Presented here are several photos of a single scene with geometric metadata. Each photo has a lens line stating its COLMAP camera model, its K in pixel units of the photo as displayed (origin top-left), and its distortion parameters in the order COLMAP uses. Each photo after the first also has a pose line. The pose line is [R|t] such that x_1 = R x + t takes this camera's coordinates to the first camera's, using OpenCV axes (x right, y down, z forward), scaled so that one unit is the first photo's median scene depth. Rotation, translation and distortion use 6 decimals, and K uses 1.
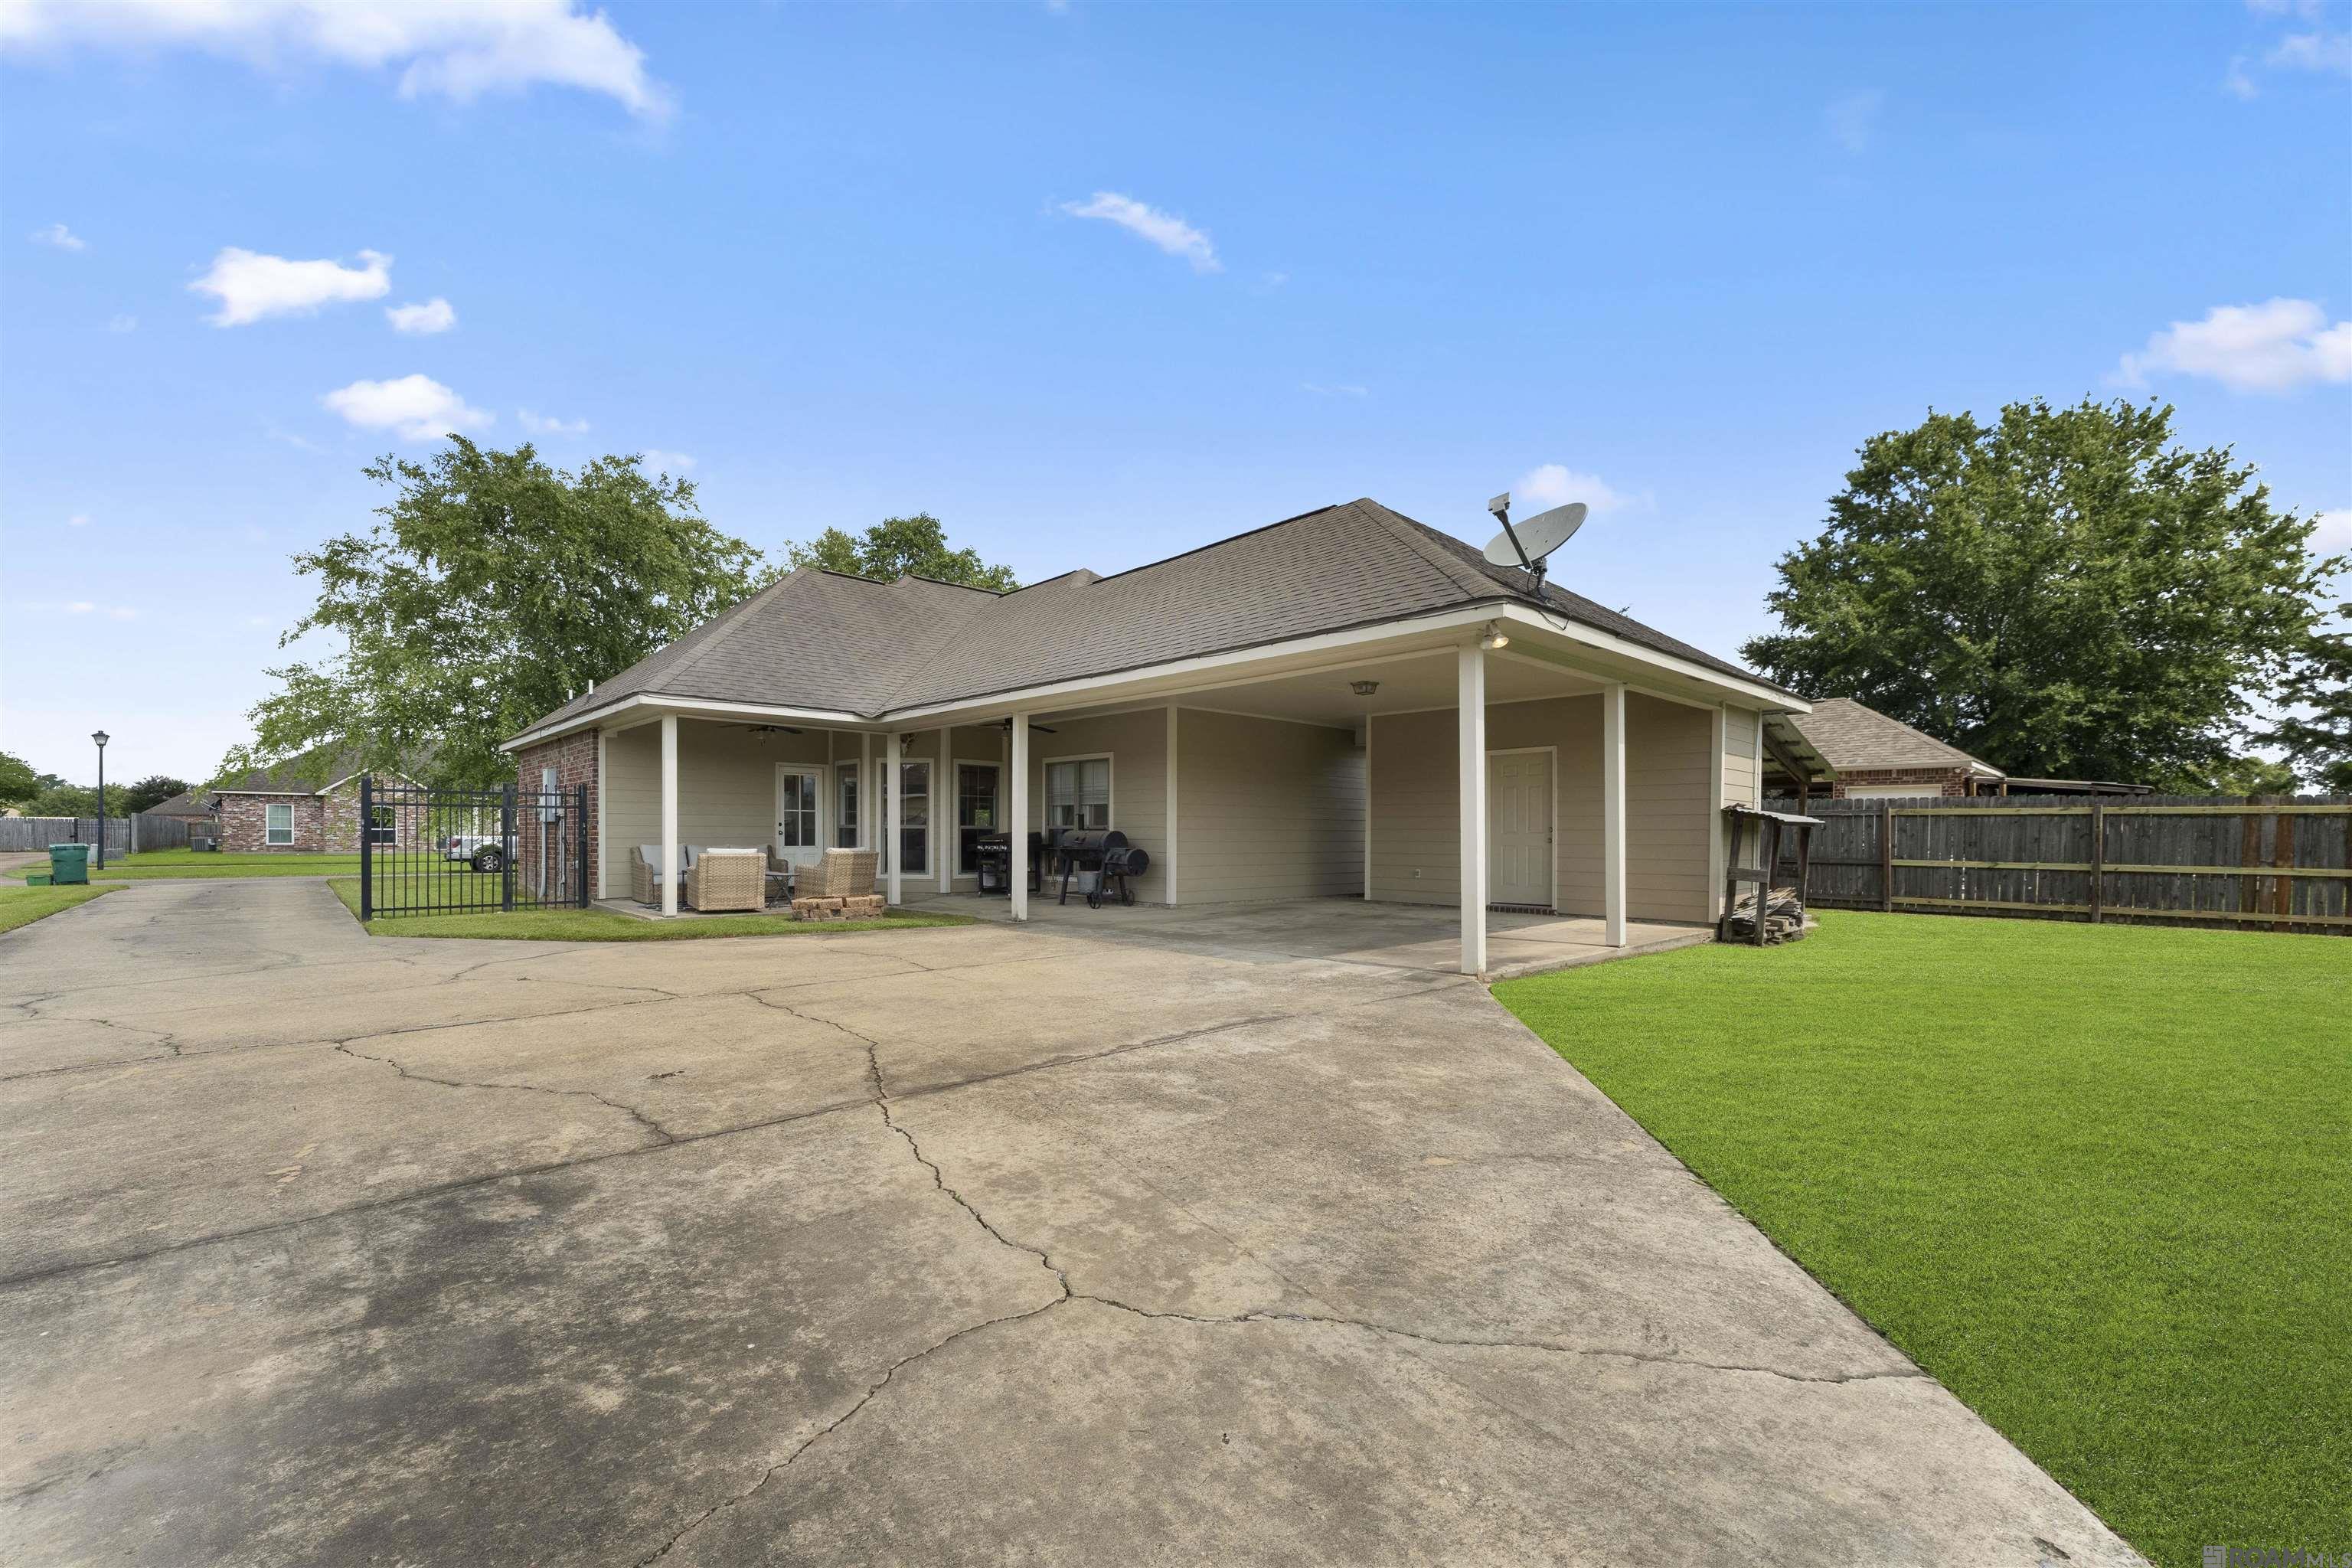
lens RADIAL K [[941.3, 0, 1167.6], [0, 941.3, 788.6], [0, 0, 1]] dist [-0.008571, -0.000054]
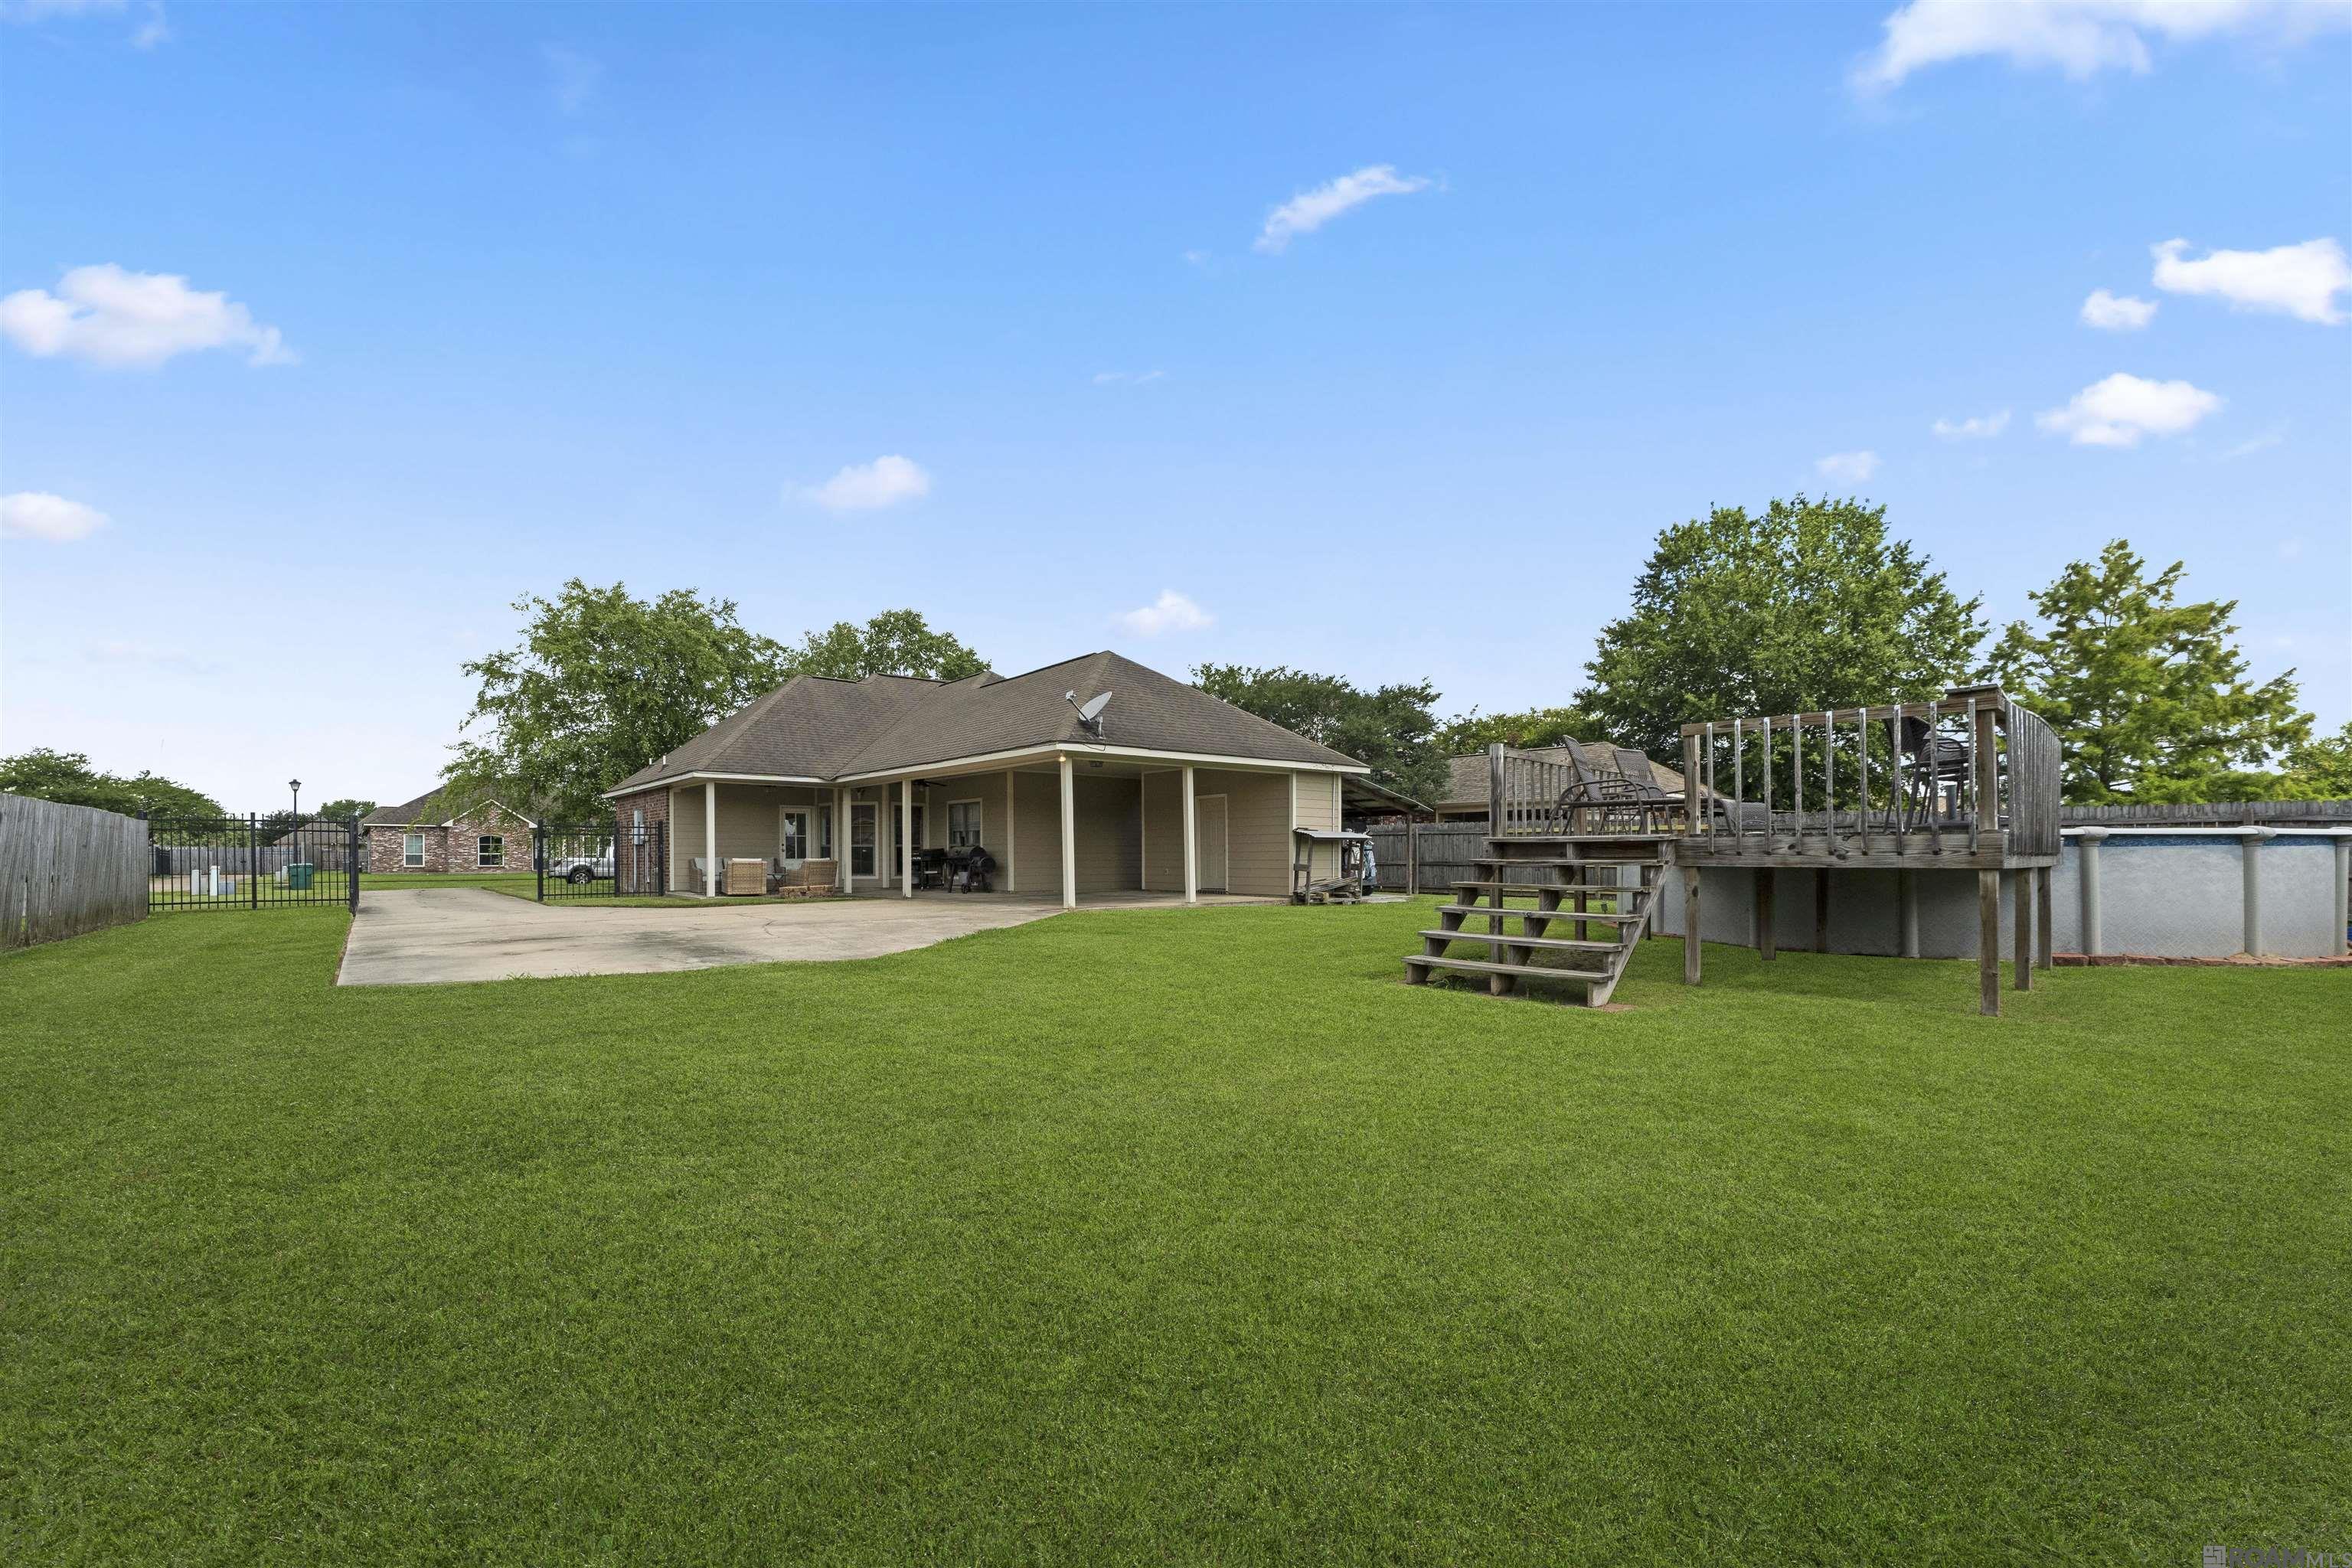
lens RADIAL K [[941.3, 0, 1184.9], [0, 941.3, 790.0], [0, 0, 1]] dist [-0.008571, -0.000054]
pose [[0.999265, -0.010716, -0.036810, 0.245092], [0.009927, 0.999719, -0.021548, -0.010025], [0.037030, 0.021166, 0.999090, -0.419958]]
